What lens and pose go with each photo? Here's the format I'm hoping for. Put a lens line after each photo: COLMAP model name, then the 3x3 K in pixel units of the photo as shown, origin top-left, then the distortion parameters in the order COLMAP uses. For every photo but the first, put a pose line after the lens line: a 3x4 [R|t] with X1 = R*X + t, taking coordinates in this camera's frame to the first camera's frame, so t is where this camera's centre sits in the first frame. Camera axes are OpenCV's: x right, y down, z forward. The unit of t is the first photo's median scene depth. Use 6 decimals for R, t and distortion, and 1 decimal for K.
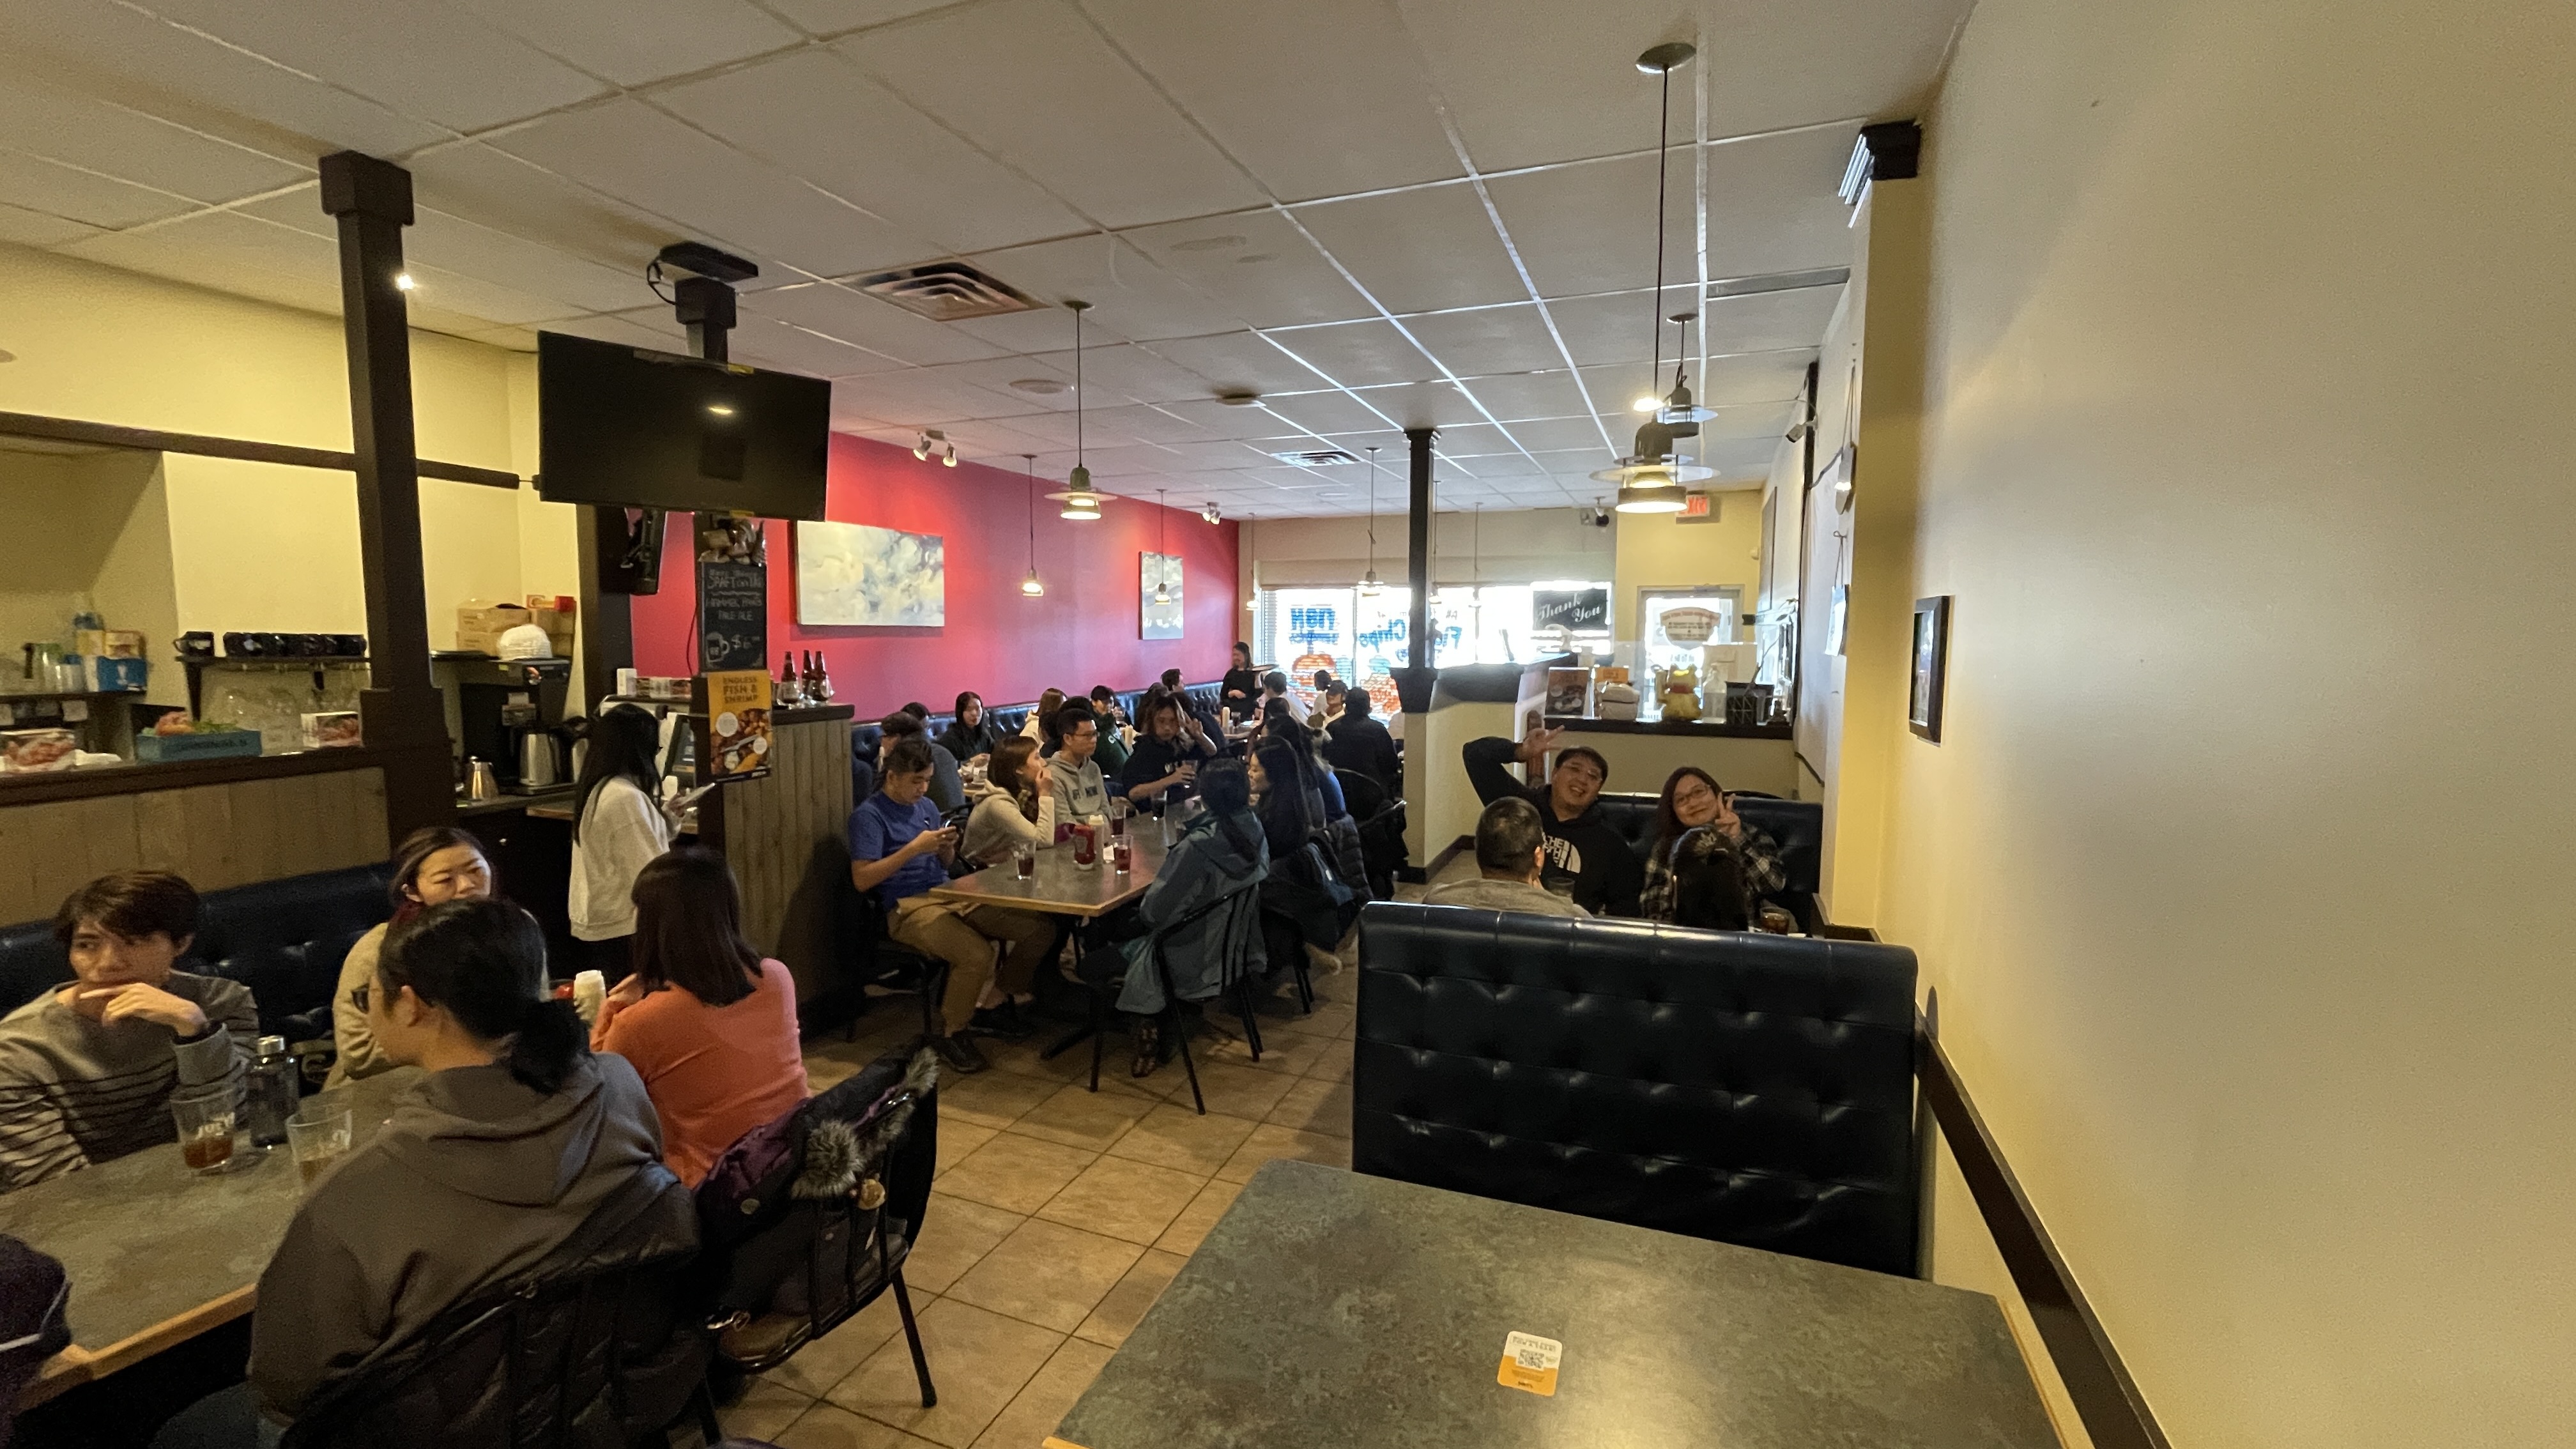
lens RADIAL K [[1033.1, 0, 1288.0], [0, 1033.1, 724.5], [0, 0, 1]] dist [-0.000869, 0.007823]
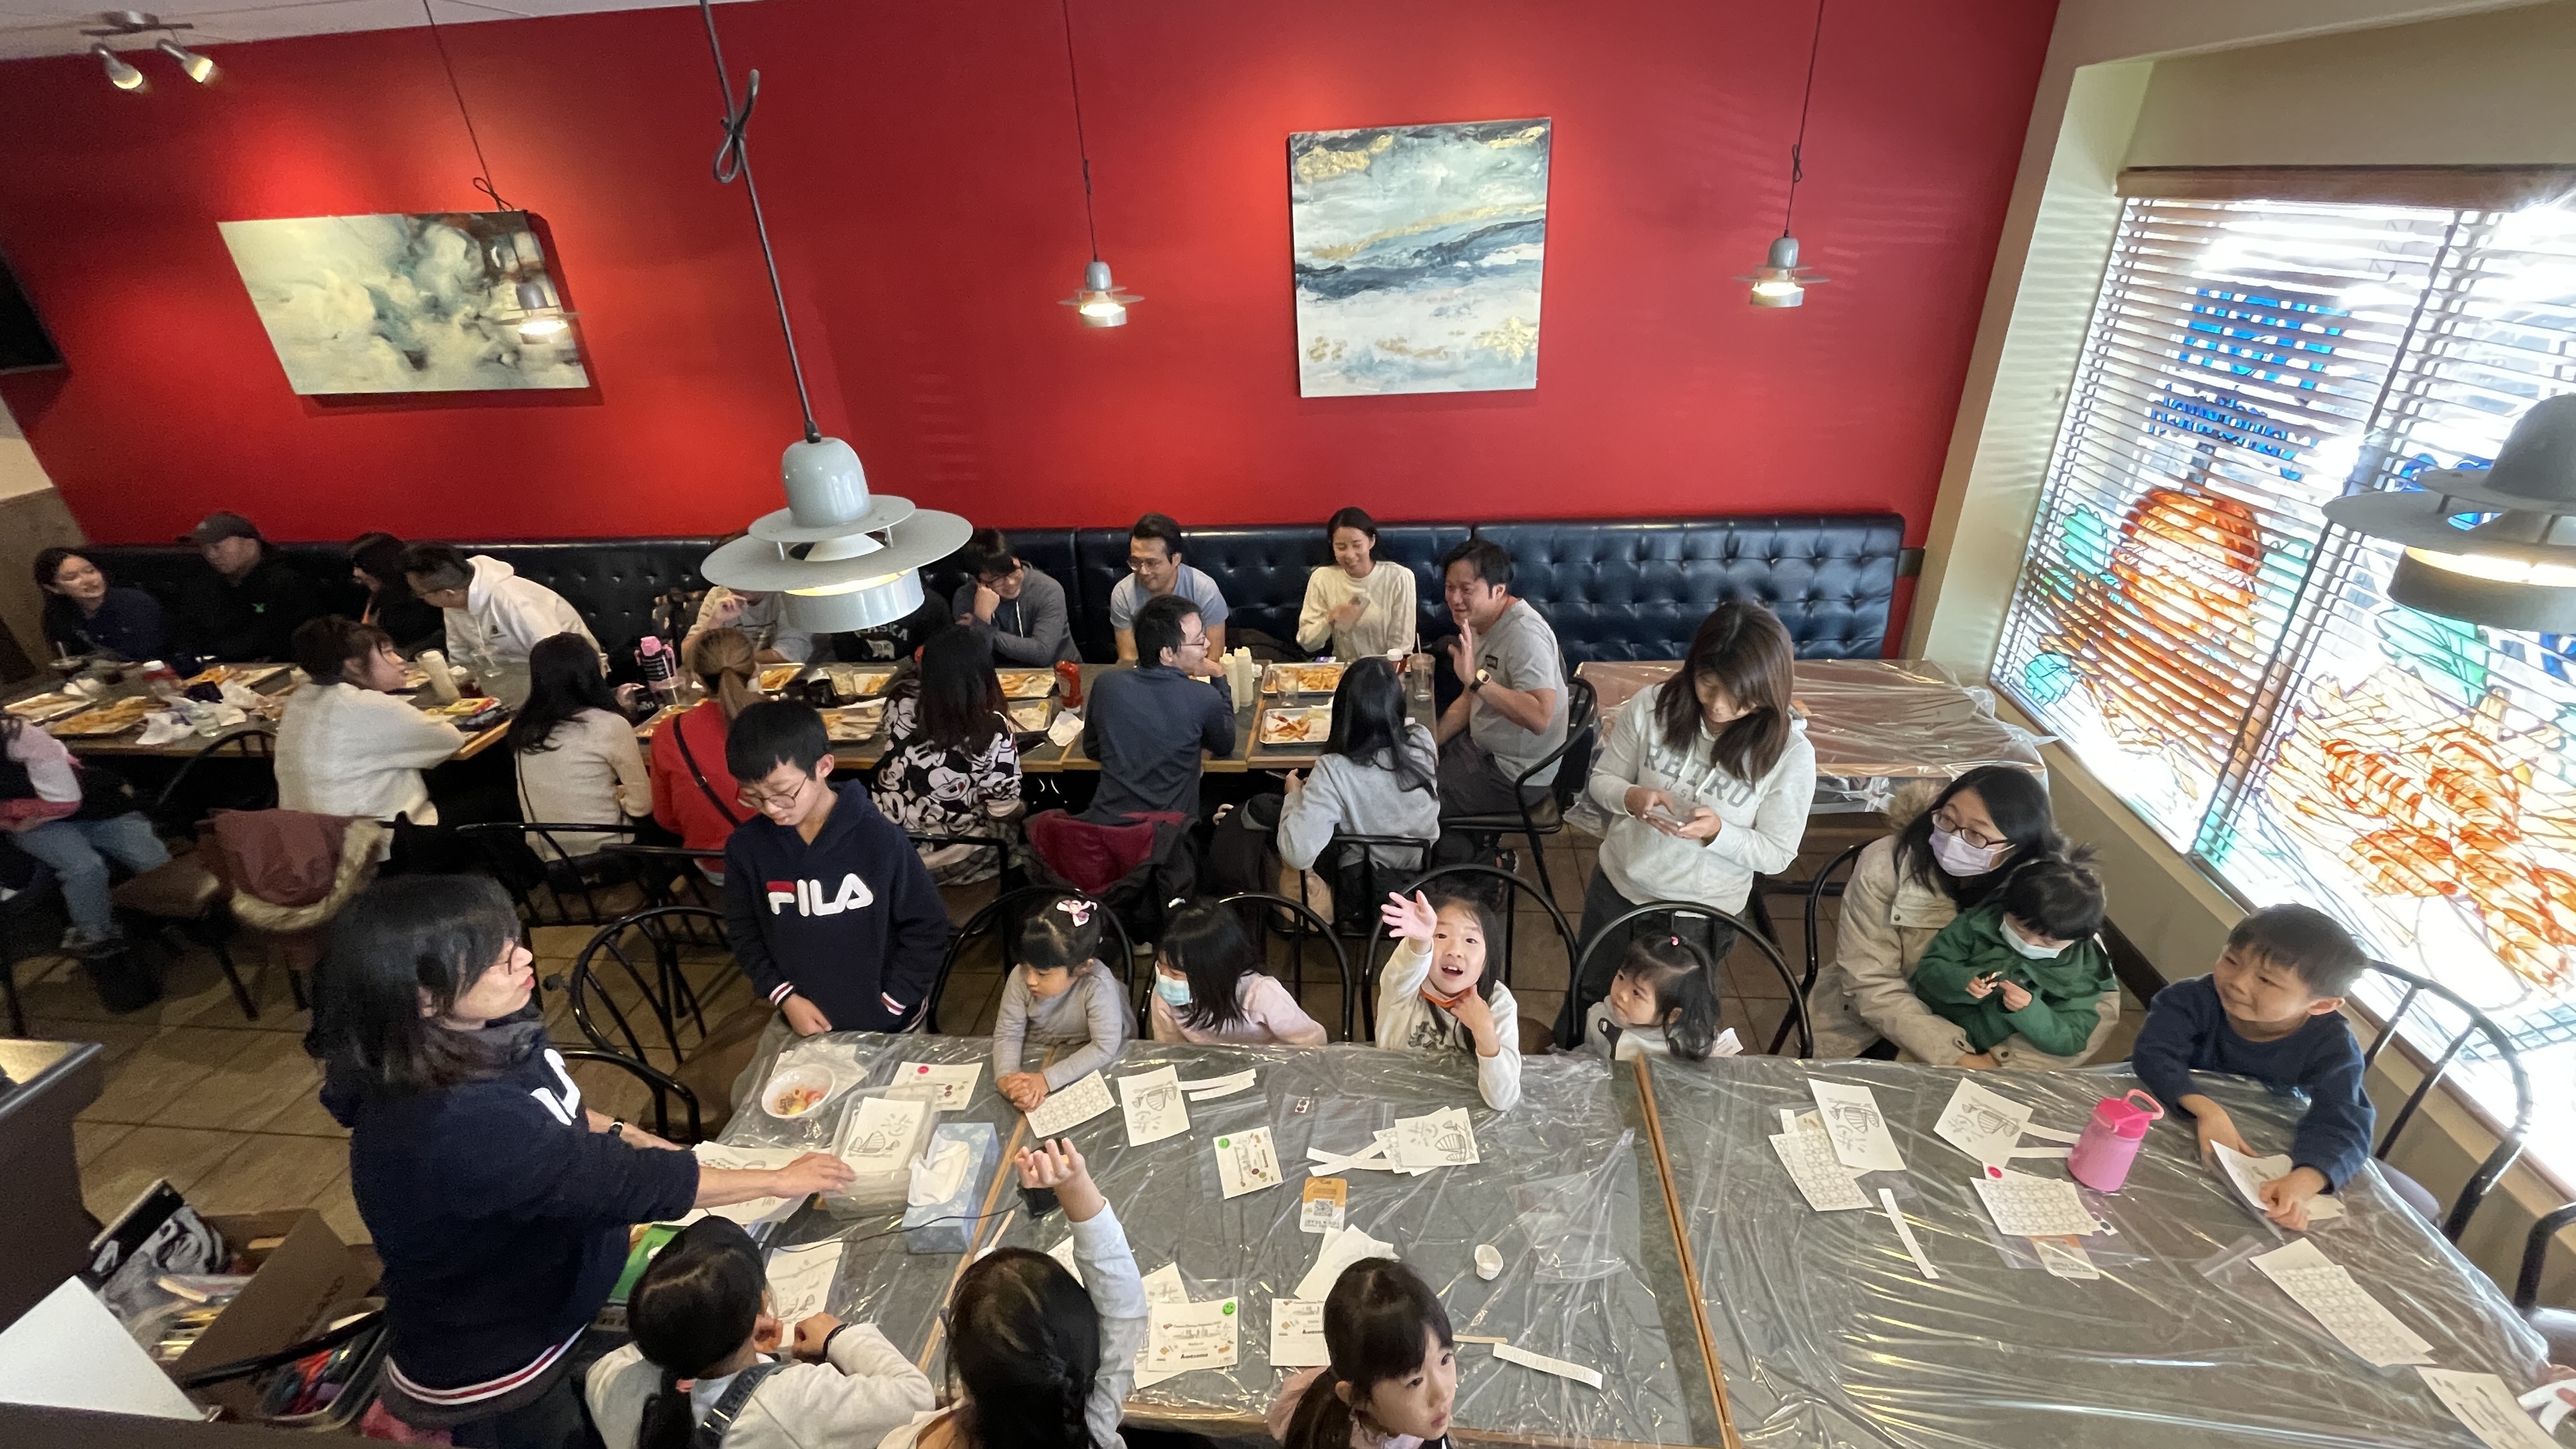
lens RADIAL K [[1033.1, 0, 1288.0], [0, 1033.1, 724.5], [0, 0, 1]] dist [-0.000869, 0.007823]
pose [[0.263767, 0.441812, -0.857455, 0.252817], [-0.036880, 0.892905, 0.448733, -0.152820], [0.963881, -0.086738, 0.251813, 0.935481]]
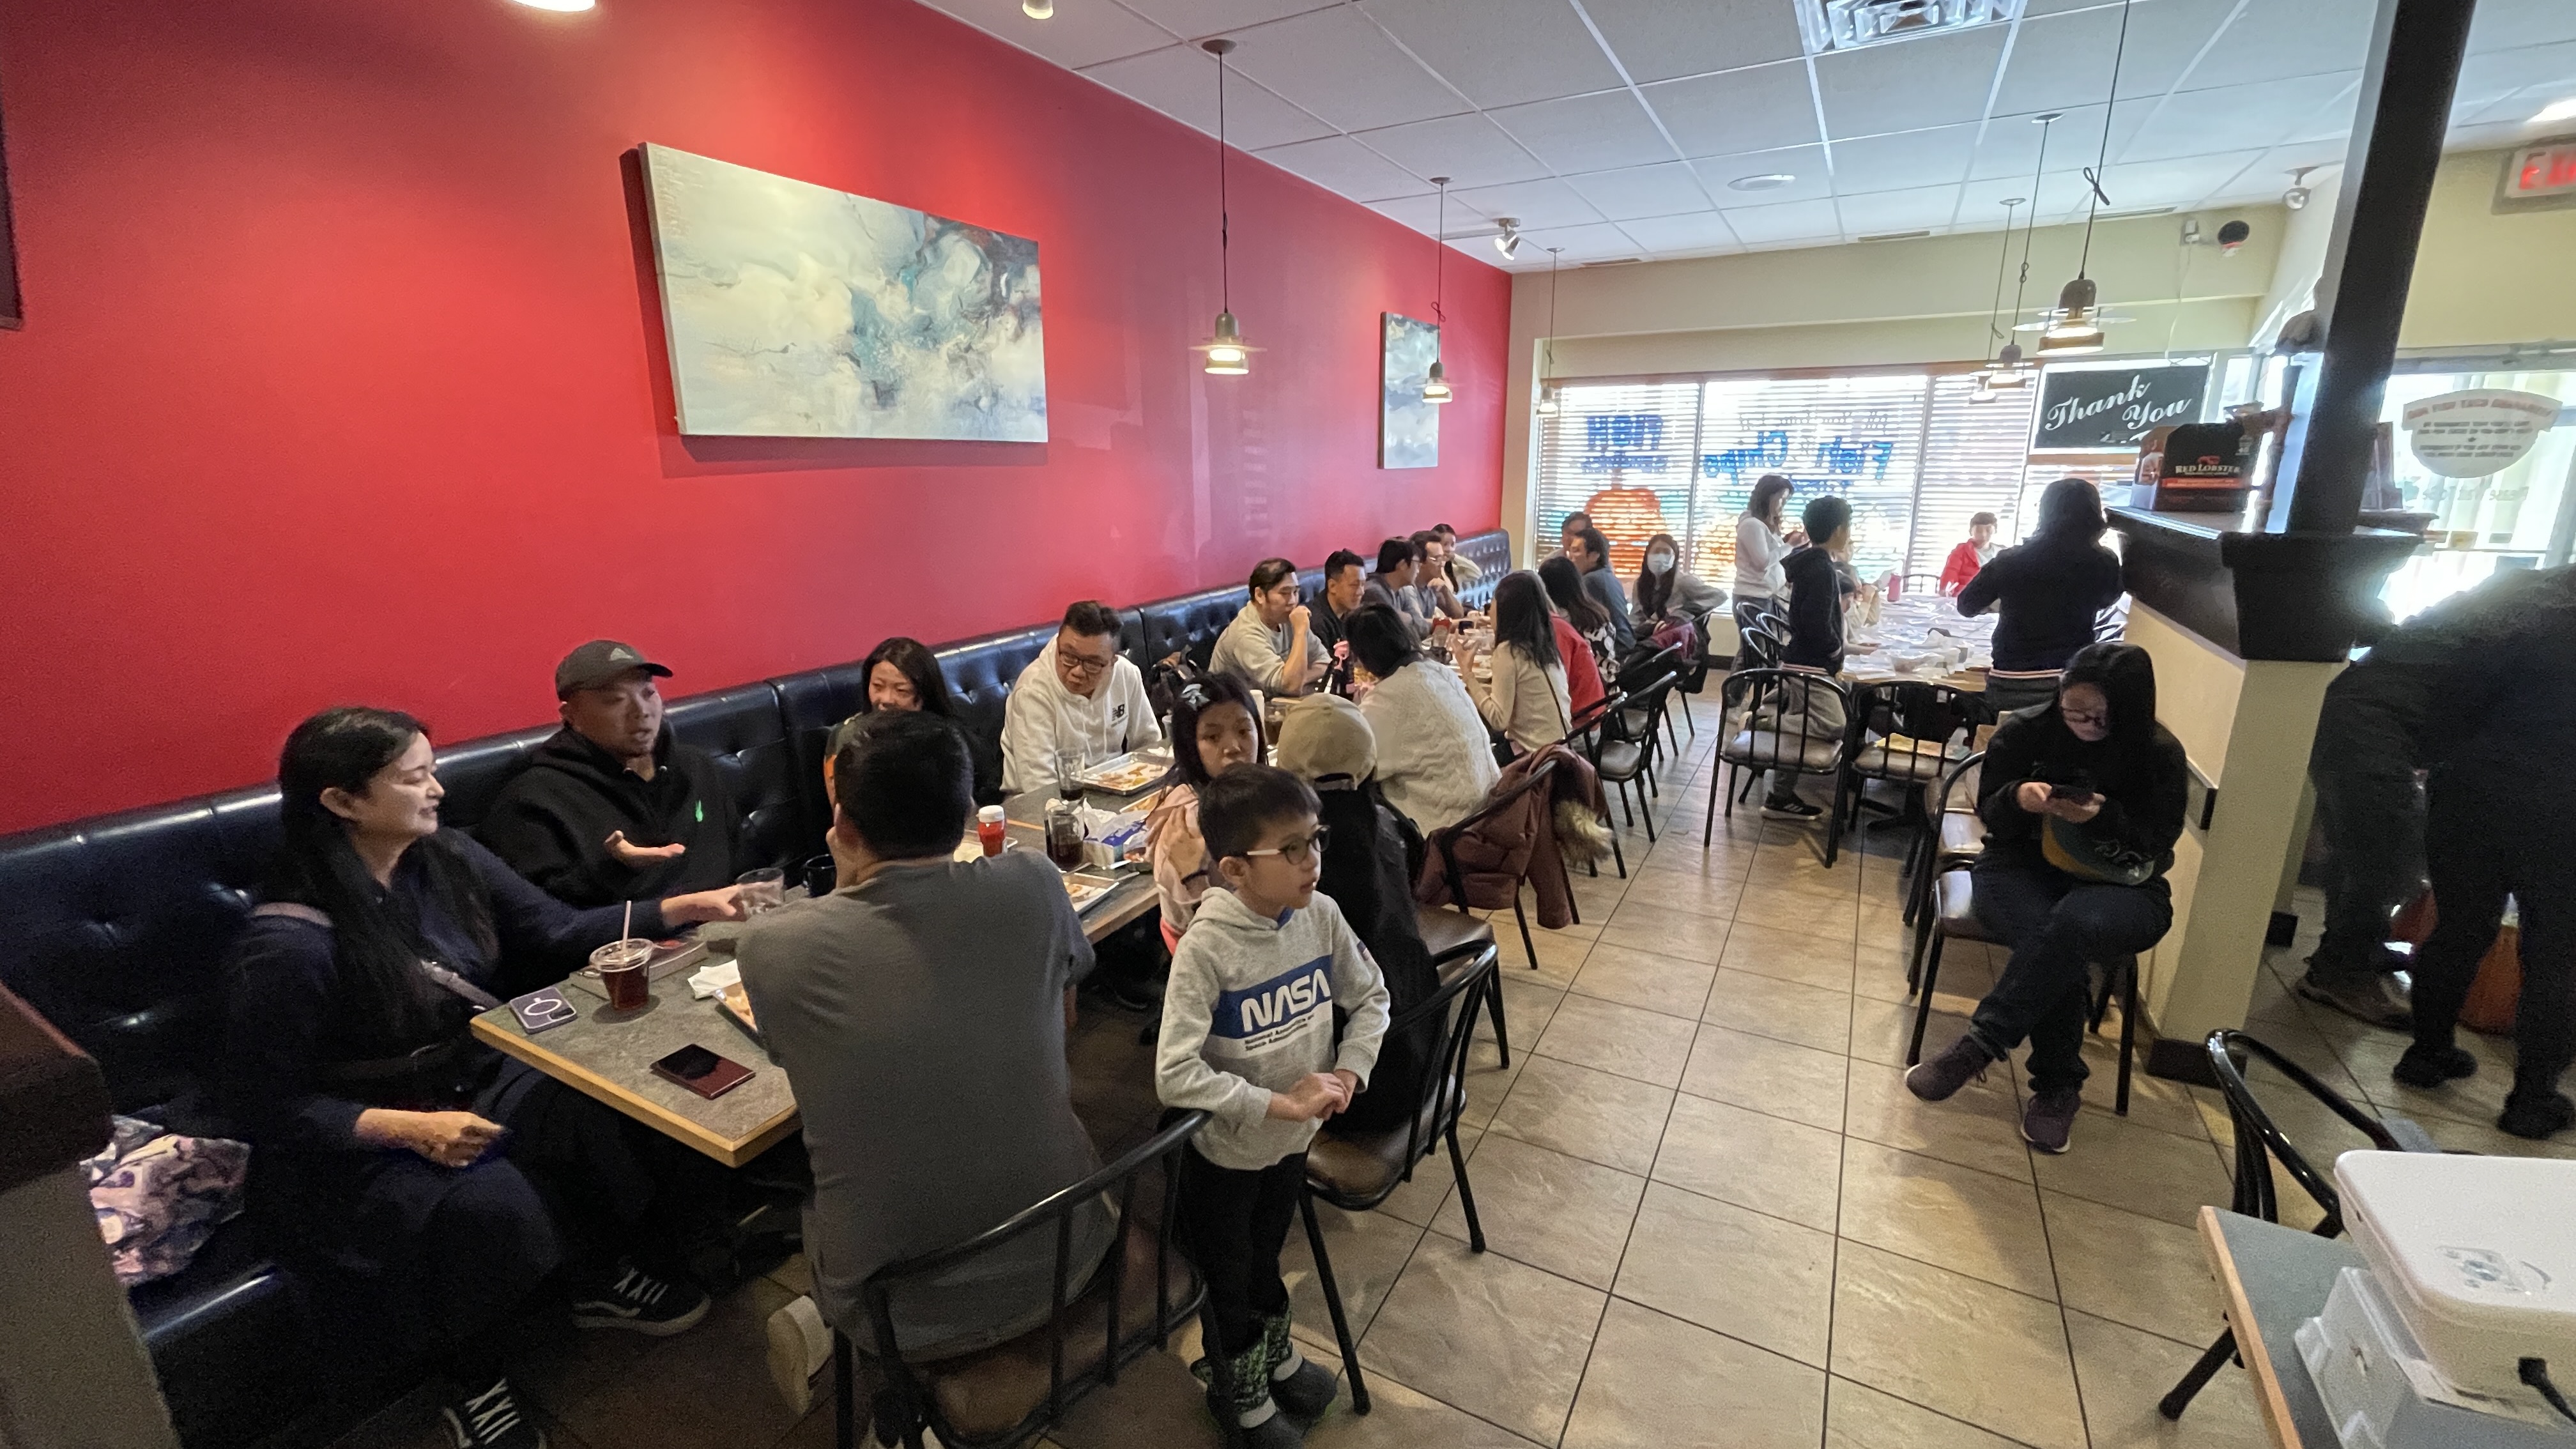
lens RADIAL K [[1049.2, 0, 1288.0], [0, 1049.2, 724.5], [0, 0, 1]] dist [0.001191, 0.000132]
pose [[0.991886, 0.020336, -0.125491, -0.123103], [-0.000440, 0.987666, 0.156573, -0.032816], [0.127128, -0.155247, 0.979662, 0.401318]]
